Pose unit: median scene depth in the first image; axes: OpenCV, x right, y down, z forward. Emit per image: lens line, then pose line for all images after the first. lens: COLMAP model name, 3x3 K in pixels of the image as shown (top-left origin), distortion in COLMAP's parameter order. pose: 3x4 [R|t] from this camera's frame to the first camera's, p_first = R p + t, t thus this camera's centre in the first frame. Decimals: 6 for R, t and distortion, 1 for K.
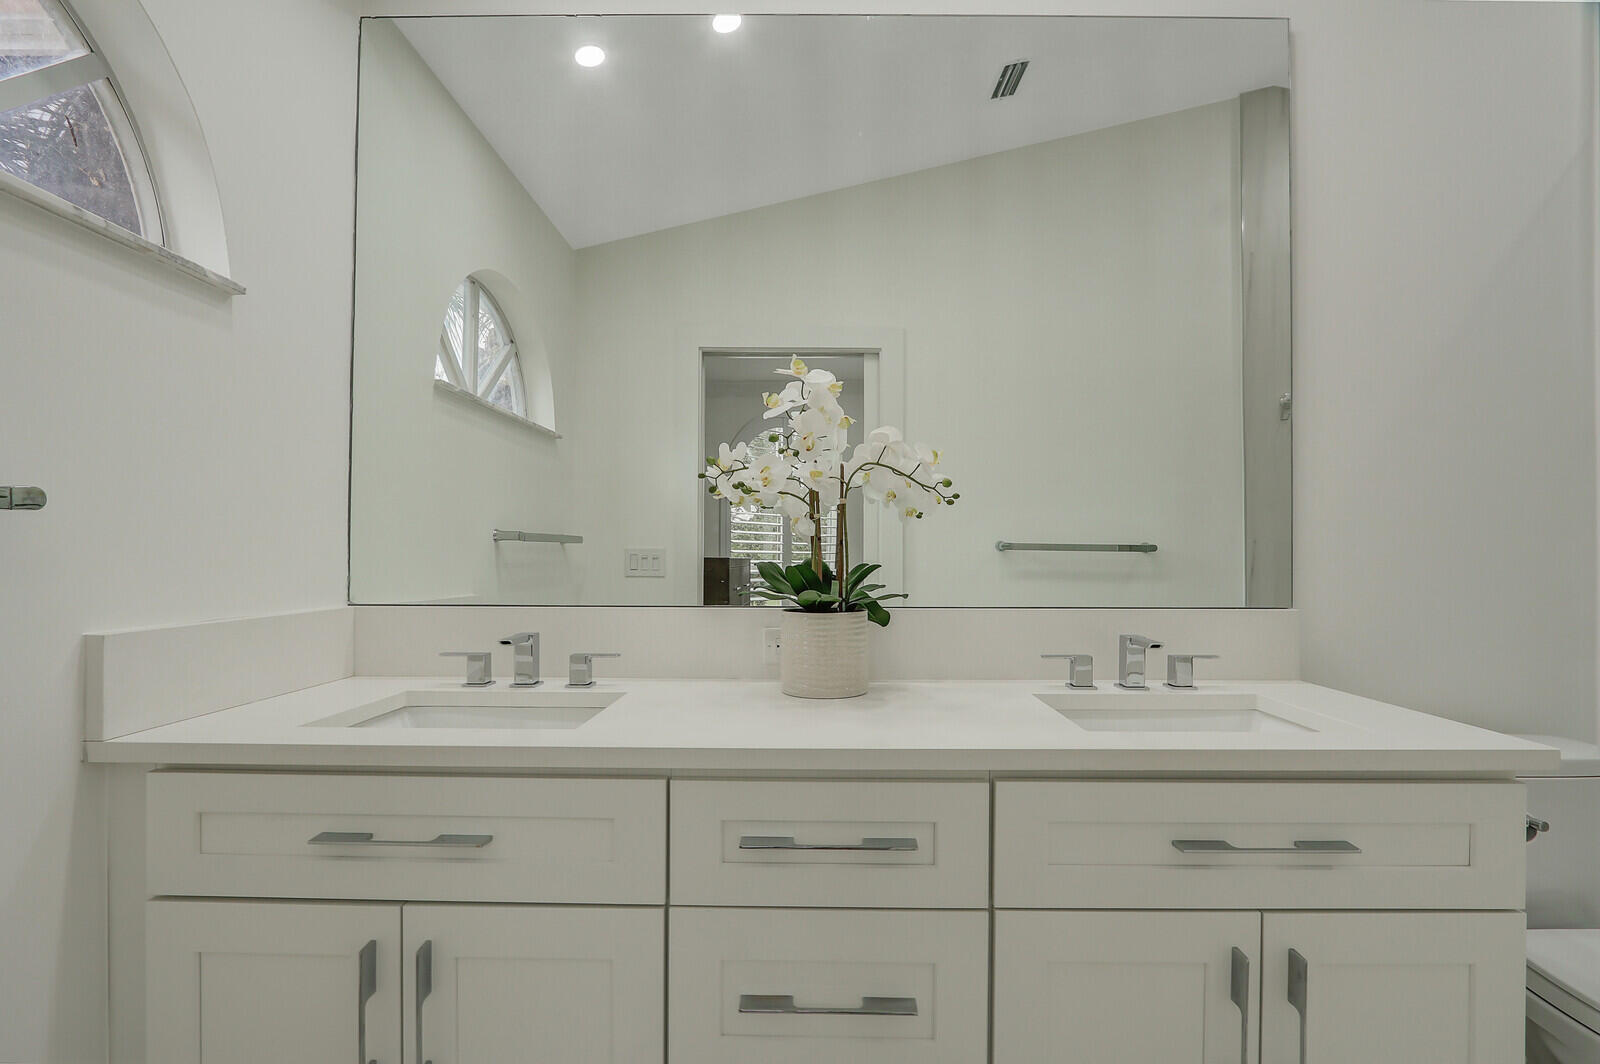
lens RADIAL K [[760.9, 0, 797.0], [0, 760.9, 546.2], [0, 0, 1]] dist [-0.030868, 0.004706]
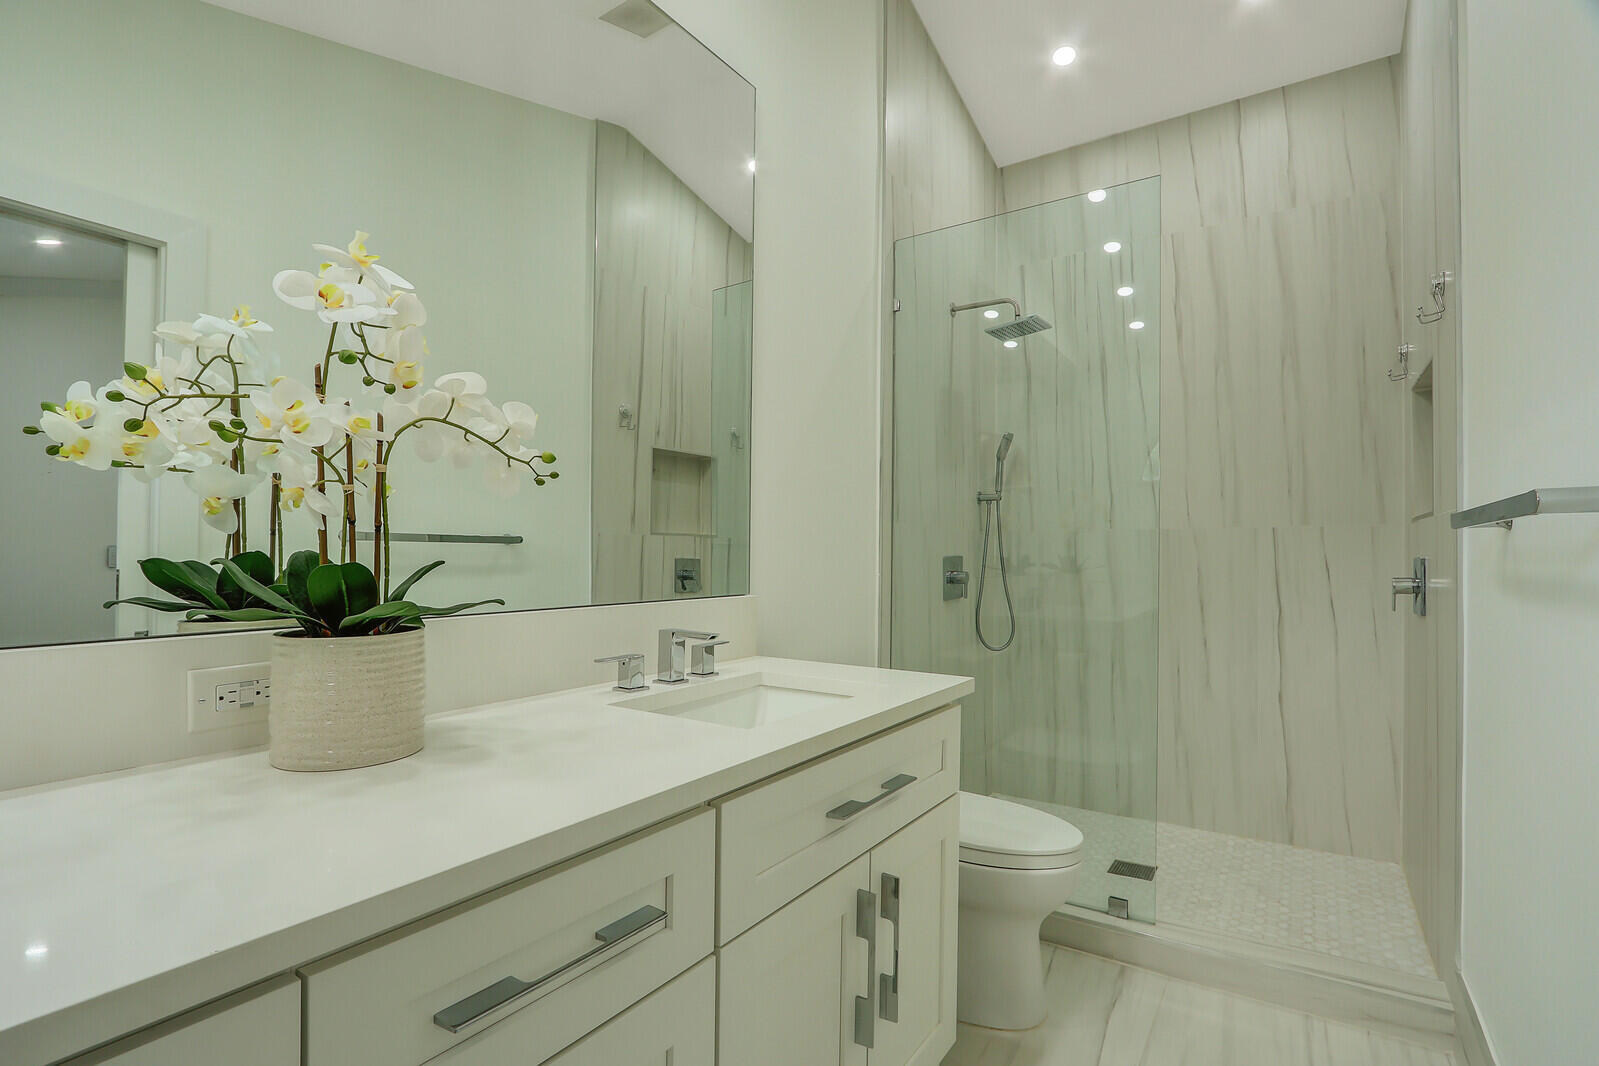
lens RADIAL K [[760.4, 0, 798.3], [0, 760.4, 540.6], [0, 0, 1]] dist [-0.030868, 0.004706]
pose [[0.525770, 0.010550, 0.850561, -0.321674], [-0.014696, 0.999887, -0.003318, 0.002534], [-0.850500, -0.010755, 0.525866, 0.331233]]
